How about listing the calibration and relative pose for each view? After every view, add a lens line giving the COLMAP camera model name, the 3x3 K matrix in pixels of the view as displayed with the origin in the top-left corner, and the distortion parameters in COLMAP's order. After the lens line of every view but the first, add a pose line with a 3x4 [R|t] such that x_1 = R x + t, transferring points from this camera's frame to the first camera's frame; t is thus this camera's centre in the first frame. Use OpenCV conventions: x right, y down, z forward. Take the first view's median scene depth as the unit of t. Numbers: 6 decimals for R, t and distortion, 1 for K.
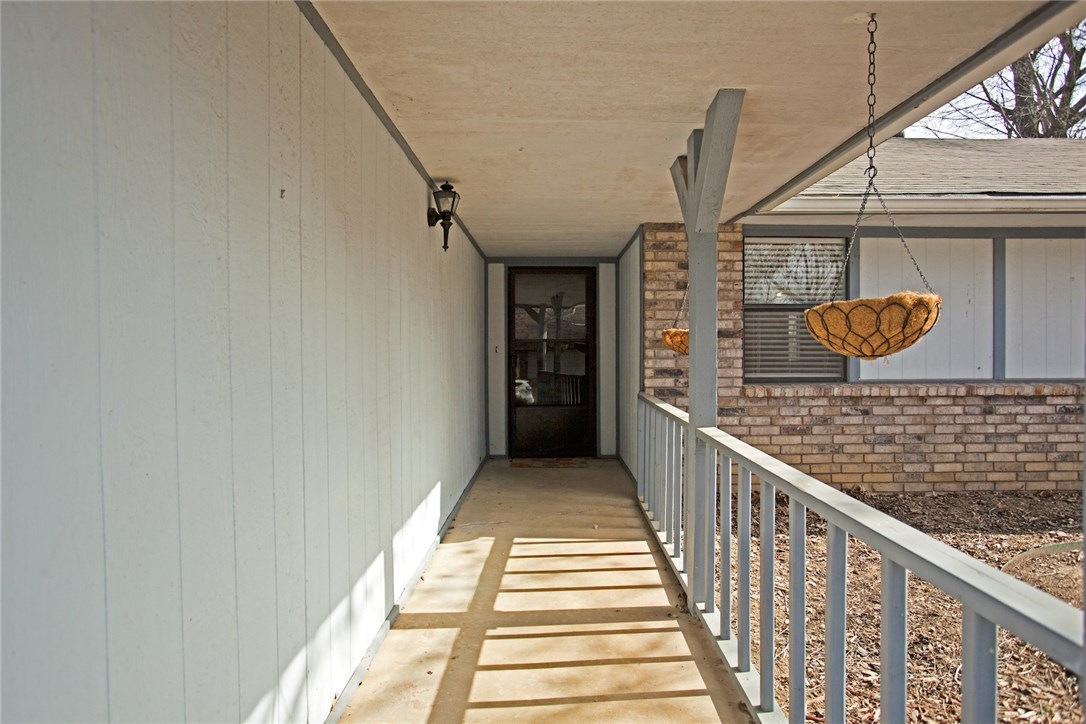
lens RADIAL K [[650.4, 0, 544.6], [0, 650.4, 359.5], [0, 0, 1]] dist [-0.018875, 0.003339]
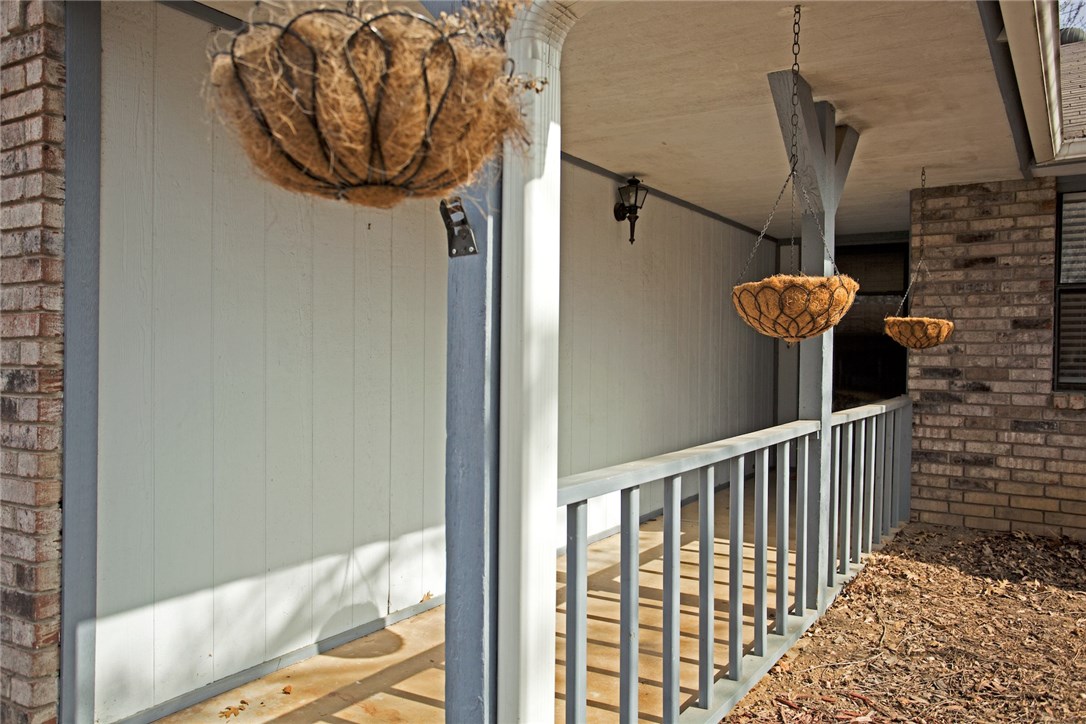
lens RADIAL K [[830.3, 0, 541.6], [0, 830.3, 361.7], [0, 0, 1]] dist [-0.003309, 0.016587]
pose [[0.820096, 0.019724, -0.571885, 0.372002], [-0.022538, 0.999744, 0.002161, 0.015679], [0.571781, 0.011117, 0.820331, -0.124238]]
